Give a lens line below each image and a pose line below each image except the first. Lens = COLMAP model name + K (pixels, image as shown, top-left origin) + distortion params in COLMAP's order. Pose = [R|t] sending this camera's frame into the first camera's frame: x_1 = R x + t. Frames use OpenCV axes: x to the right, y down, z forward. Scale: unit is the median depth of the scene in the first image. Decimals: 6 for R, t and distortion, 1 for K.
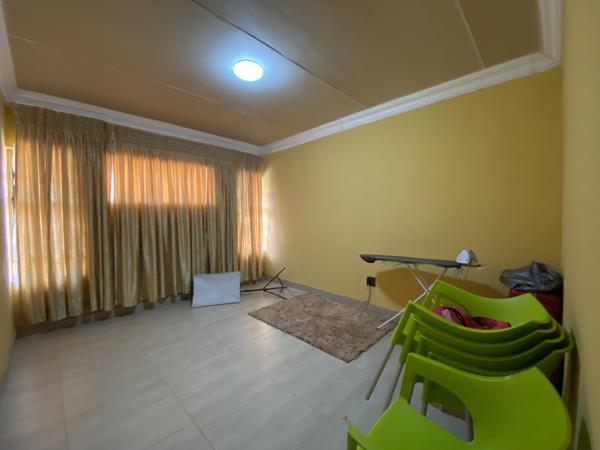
lens RADIAL K [[245.8, 0, 298.8], [0, 245.8, 224.1], [0, 0, 1]] dist [0.025670, -0.015069]
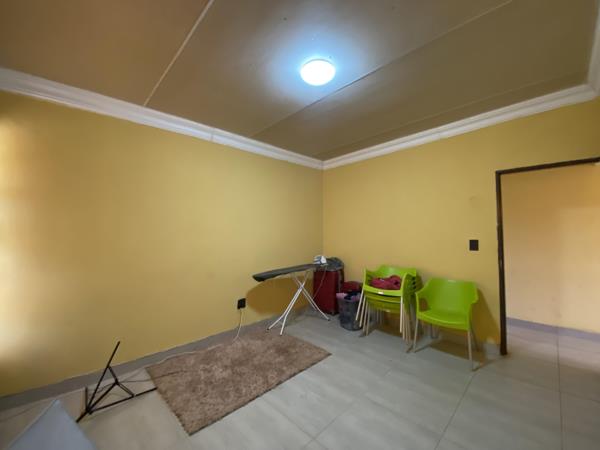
lens RADIAL K [[245.8, 0, 298.8], [0, 245.8, 224.1], [0, 0, 1]] dist [0.025670, -0.015069]
pose [[0.017642, 0.053572, 0.998408, -0.749118], [0.048439, 0.997345, -0.054371, -0.025666], [-0.998670, 0.049321, 0.015000, 0.764846]]
